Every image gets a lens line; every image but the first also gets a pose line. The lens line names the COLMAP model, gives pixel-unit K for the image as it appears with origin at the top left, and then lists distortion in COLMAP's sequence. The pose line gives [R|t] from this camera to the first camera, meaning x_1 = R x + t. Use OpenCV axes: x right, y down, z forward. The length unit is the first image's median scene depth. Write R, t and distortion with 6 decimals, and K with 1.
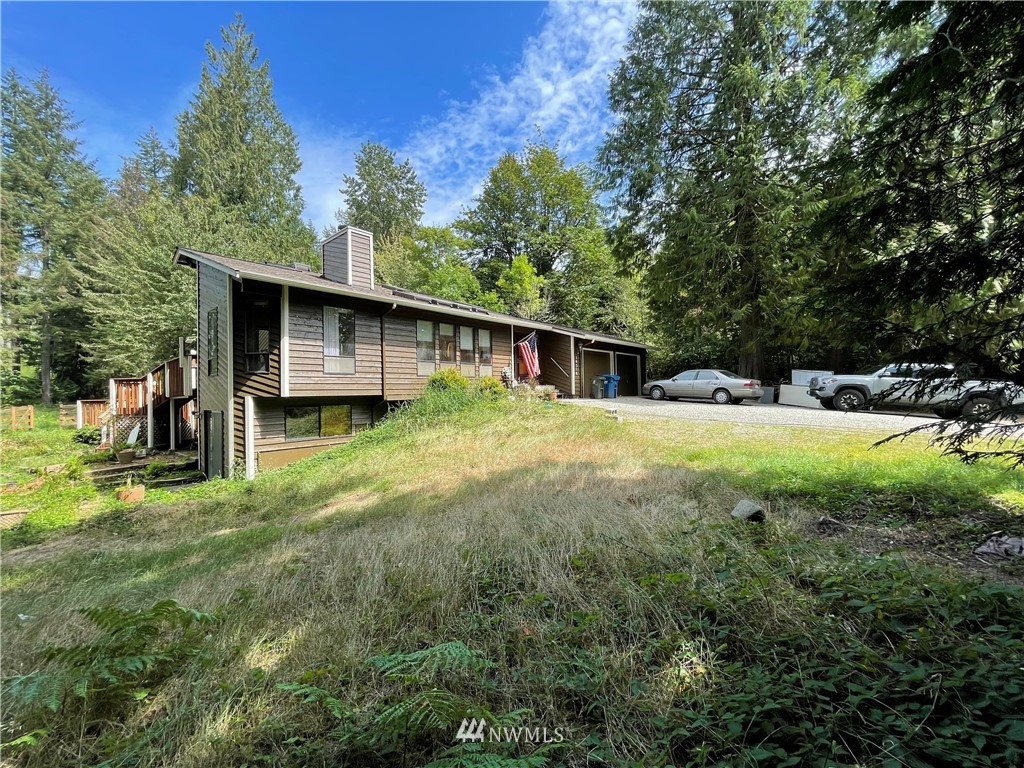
lens RADIAL K [[415.9, 0, 507.3], [0, 415.9, 386.8], [0, 0, 1]] dist [-0.000444, 0.000102]
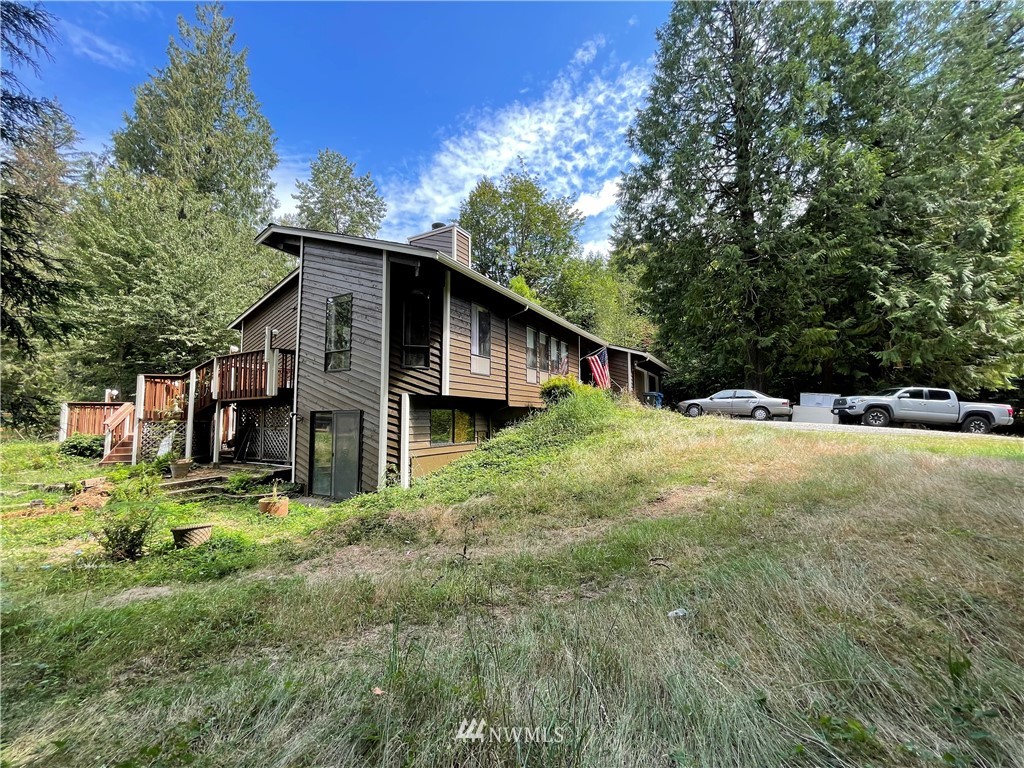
lens RADIAL K [[415.9, 0, 507.3], [0, 415.9, 386.8], [0, 0, 1]] dist [-0.000444, 0.000102]
pose [[0.979106, 0.033484, 0.200576, -0.436193], [-0.020460, 0.997566, -0.066661, 0.046706], [-0.202320, 0.061164, 0.977408, 0.064801]]
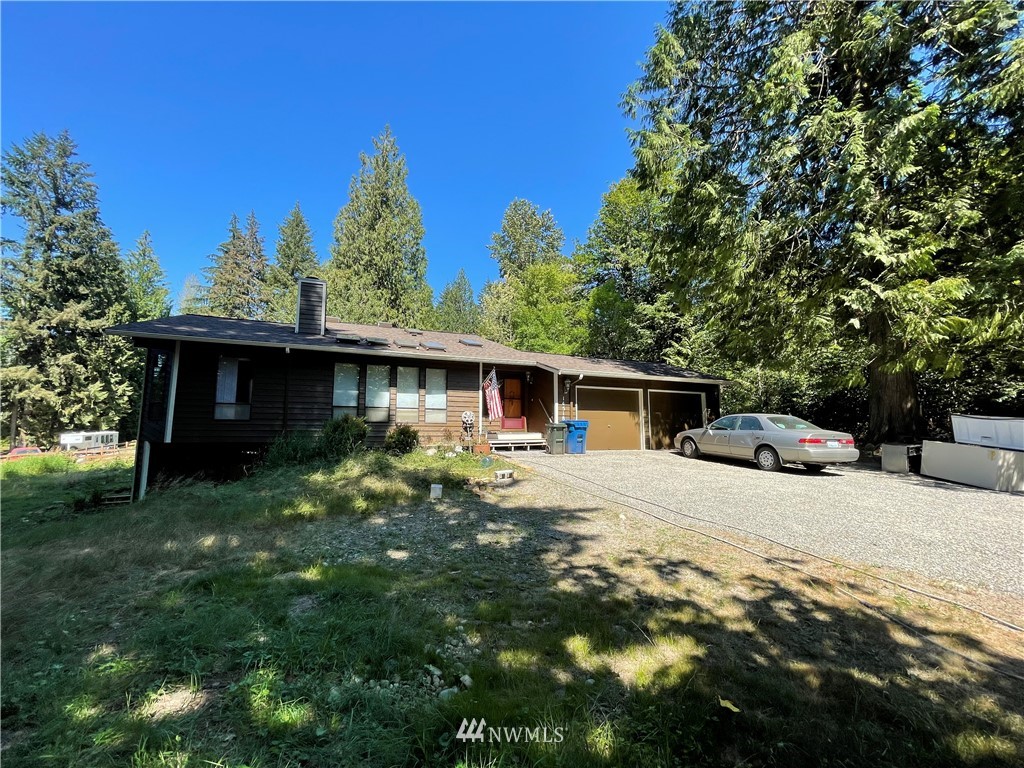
lens RADIAL K [[415.9, 0, 507.3], [0, 415.9, 386.8], [0, 0, 1]] dist [-0.000444, 0.000102]
pose [[0.892052, -0.026857, -0.451133, 0.541298], [-0.015304, 0.995865, -0.089547, -0.025593], [0.451673, 0.086785, 0.887953, 0.326107]]
